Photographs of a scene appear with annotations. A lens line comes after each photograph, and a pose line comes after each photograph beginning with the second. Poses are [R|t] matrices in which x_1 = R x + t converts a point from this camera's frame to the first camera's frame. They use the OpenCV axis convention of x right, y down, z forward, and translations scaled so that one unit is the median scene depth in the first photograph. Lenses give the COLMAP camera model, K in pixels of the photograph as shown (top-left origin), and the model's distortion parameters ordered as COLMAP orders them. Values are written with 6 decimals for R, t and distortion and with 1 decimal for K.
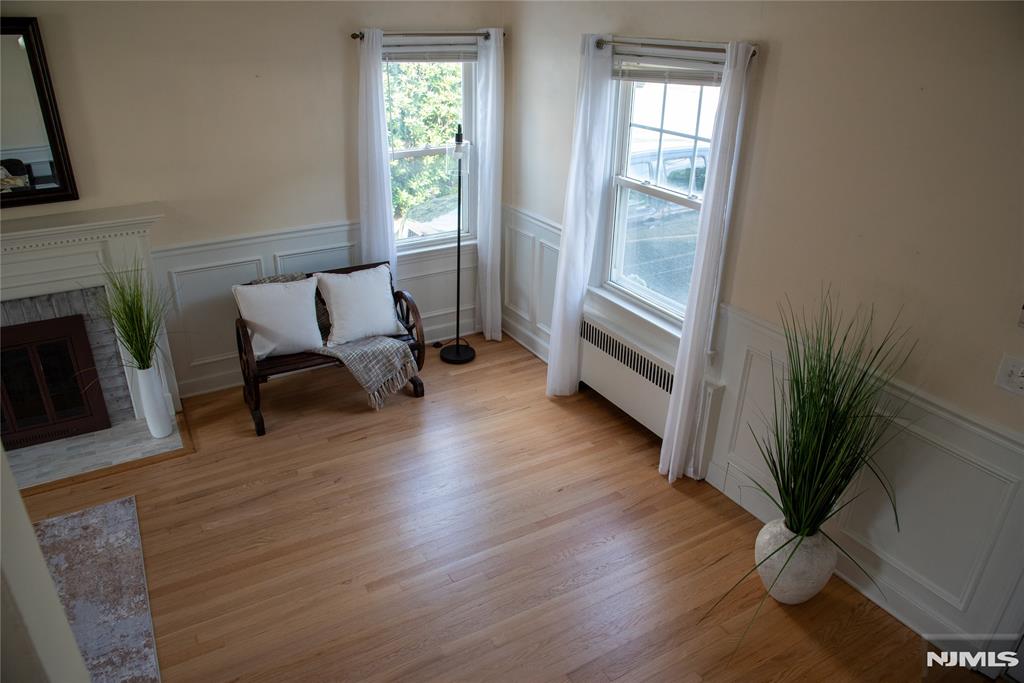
lens RADIAL K [[708.0, 0, 512.0], [0, 708.0, 341.5], [0, 0, 1]] dist [-0.095794, 0.047013]
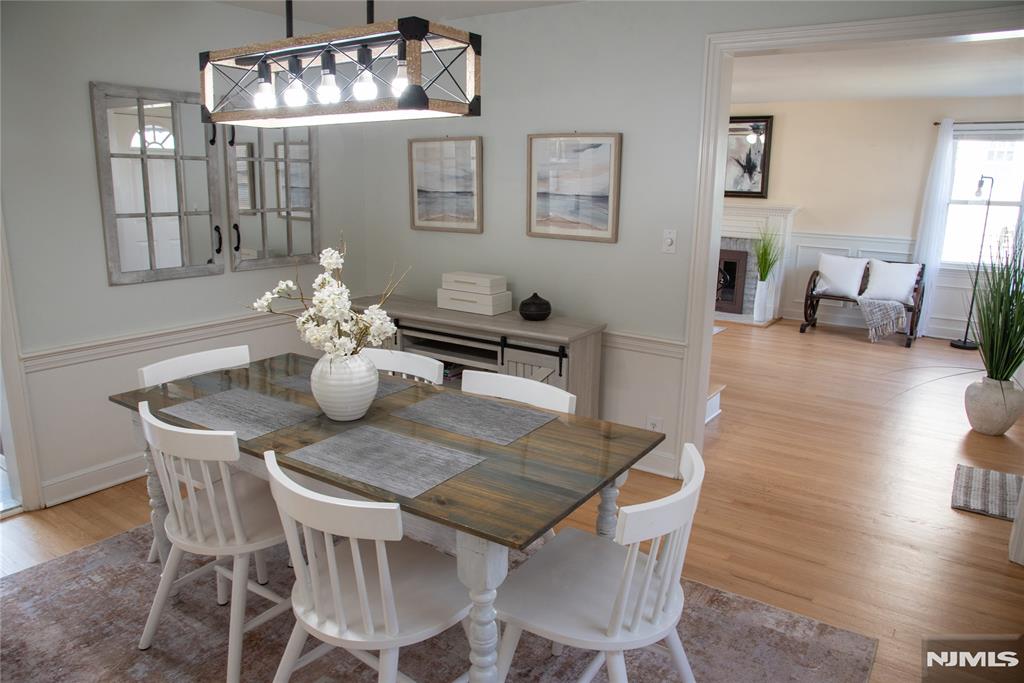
lens RADIAL K [[708.0, 0, 512.0], [0, 708.0, 341.5], [0, 0, 1]] dist [-0.095794, 0.047013]
pose [[0.401146, 0.179575, -0.898240, 1.010153], [-0.408299, 0.912848, 0.000152, 0.489258], [0.819984, 0.366690, 0.439506, -0.394230]]
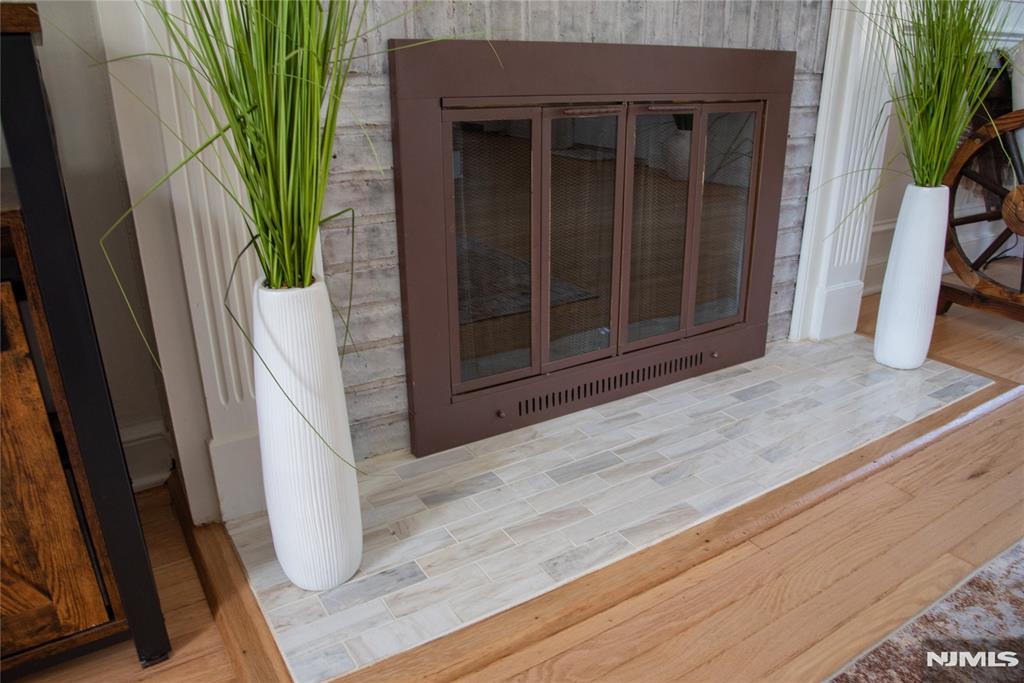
lens RADIAL K [[733.3, 0, 512.0], [0, 733.3, 341.5], [0, 0, 1]] dist [-0.072407, 0.001235]
pose [[0.999176, -0.026073, 0.031111, -0.802080], [0.028513, 0.996325, -0.080762, 0.157503], [-0.028891, 0.081583, 0.996248, 0.597896]]
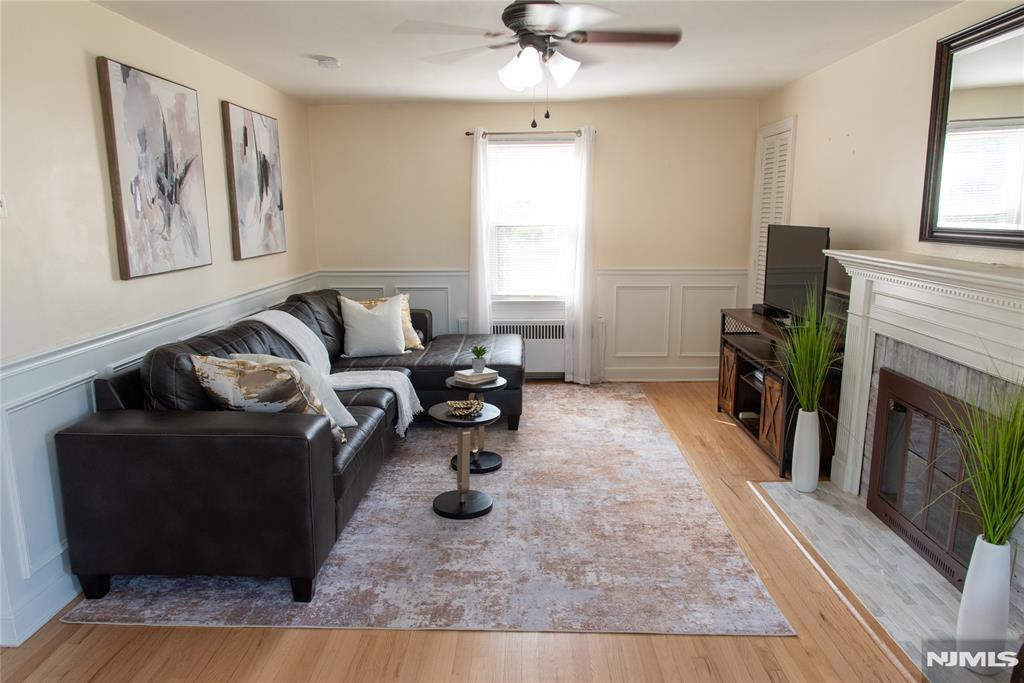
lens RADIAL K [[694.6, 0, 512.0], [0, 694.6, 341.5], [0, 0, 1]] dist [0.004317, 0.001682]
pose [[-0.522460, 0.150908, -0.839203, 0.137218], [-0.365839, 0.849346, 0.380491, -0.178527], [0.770193, 0.505805, -0.388541, 0.842539]]
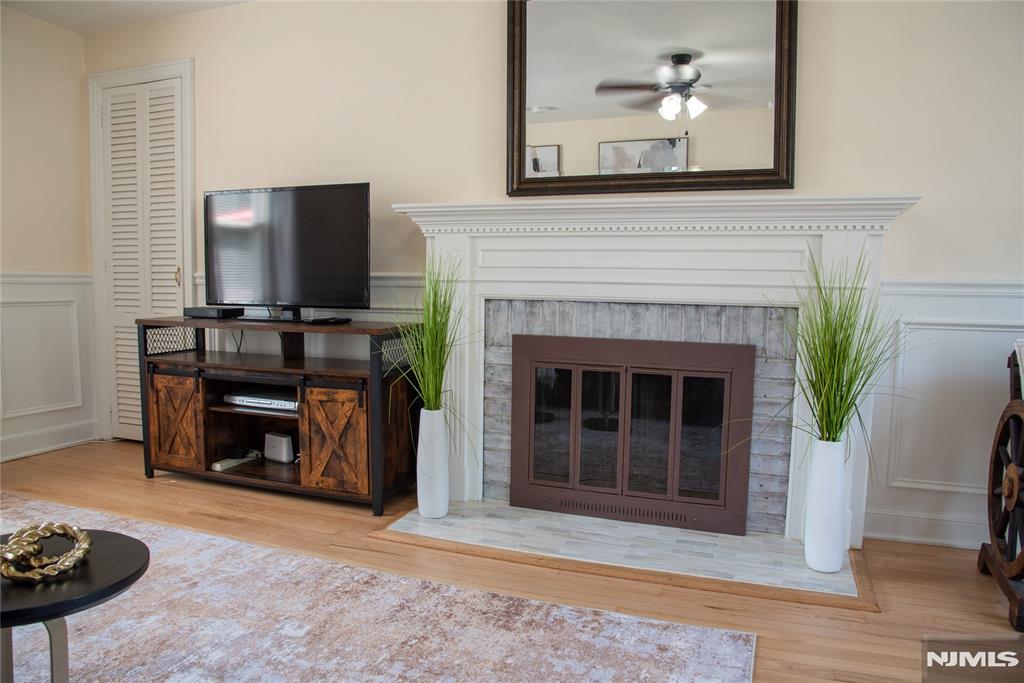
lens RADIAL K [[708.0, 0, 512.0], [0, 708.0, 341.5], [0, 0, 1]] dist [-0.095794, 0.047013]
pose [[0.628129, 0.058763, -0.775887, -0.246134], [-0.339376, 0.917992, -0.205220, 0.175931], [0.700199, 0.392222, 0.596560, 0.424392]]
